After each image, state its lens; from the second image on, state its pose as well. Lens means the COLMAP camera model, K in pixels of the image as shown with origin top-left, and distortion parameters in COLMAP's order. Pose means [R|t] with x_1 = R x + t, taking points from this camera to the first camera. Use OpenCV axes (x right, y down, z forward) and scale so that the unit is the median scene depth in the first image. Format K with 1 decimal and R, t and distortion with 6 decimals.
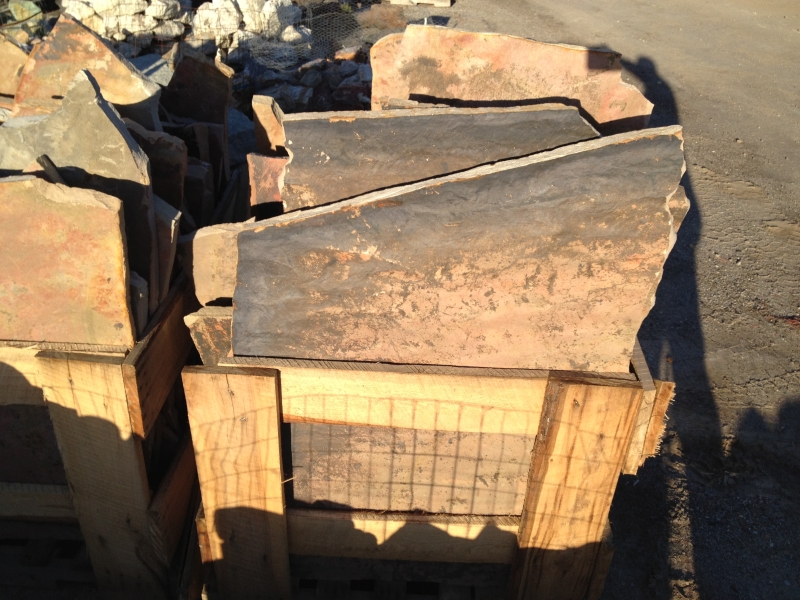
lens RADIAL K [[813.2, 0, 400.0], [0, 813.2, 300.0], [0, 0, 1]] dist [0.201022, -0.517273]
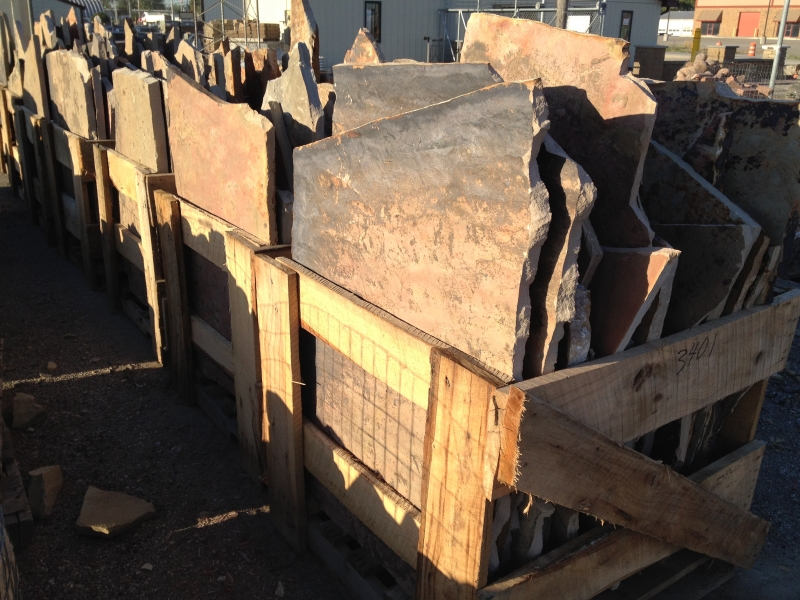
lens RADIAL K [[802.0, 0, 400.0], [0, 802.0, 300.0], [0, 0, 1]] dist [0.182627, -0.396045]
pose [[0.596514, 0.251815, -0.762076, 0.871251], [-0.425454, 0.904334, -0.034202, 0.097108], [0.680559, 0.344630, 0.646583, 0.341263]]
